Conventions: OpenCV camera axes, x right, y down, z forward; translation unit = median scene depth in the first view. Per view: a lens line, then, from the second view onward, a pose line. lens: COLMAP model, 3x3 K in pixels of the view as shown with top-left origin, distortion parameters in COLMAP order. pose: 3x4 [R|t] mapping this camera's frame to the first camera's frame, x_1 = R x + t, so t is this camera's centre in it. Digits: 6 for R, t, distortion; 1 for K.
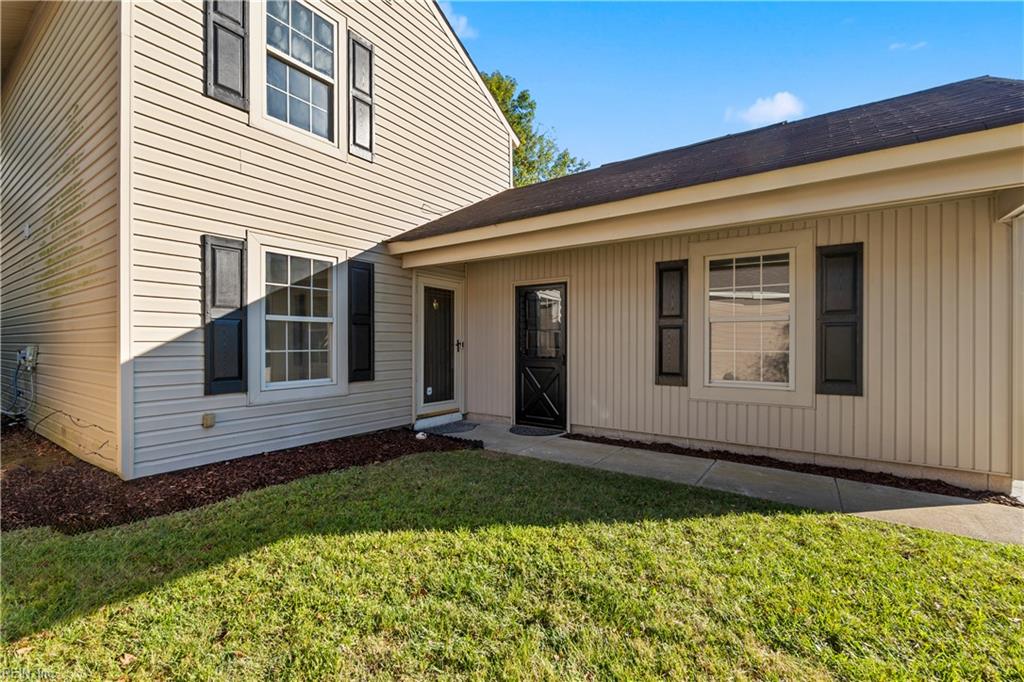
lens RADIAL K [[436.7, 0, 516.3], [0, 436.7, 343.9], [0, 0, 1]] dist [-0.010825, 0.000124]
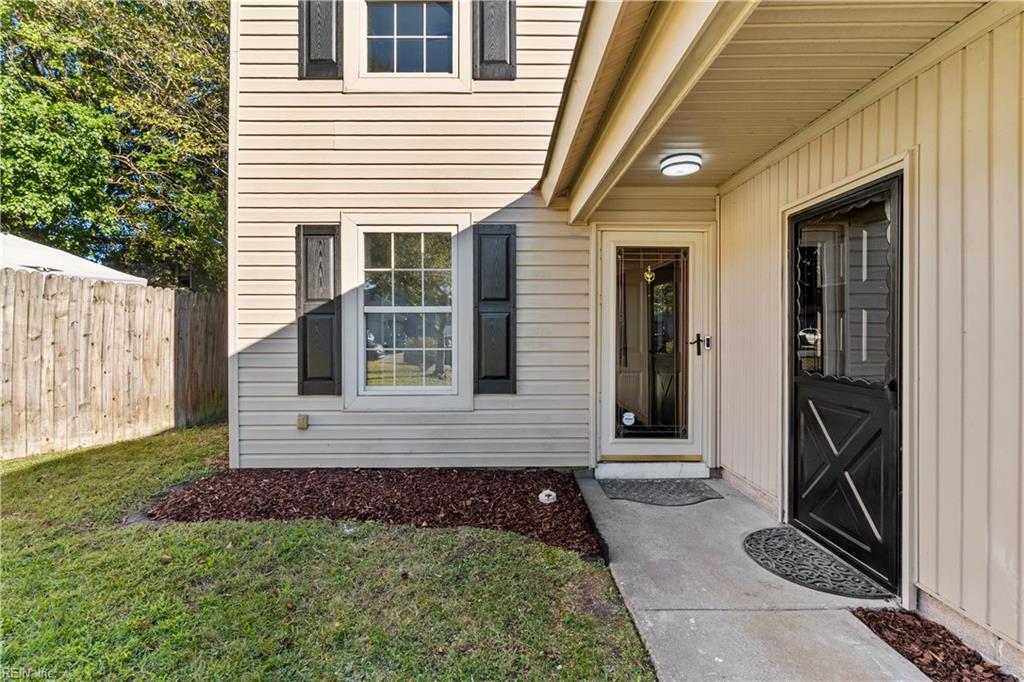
lens RADIAL K [[436.7, 0, 509.5], [0, 436.7, 335.0], [0, 0, 1]] dist [-0.010825, 0.000124]
pose [[0.575581, -0.000632, -0.817745, 0.269261], [-0.002000, 0.999996, -0.002180, -0.008847], [0.817742, 0.002890, 0.575577, 0.693153]]
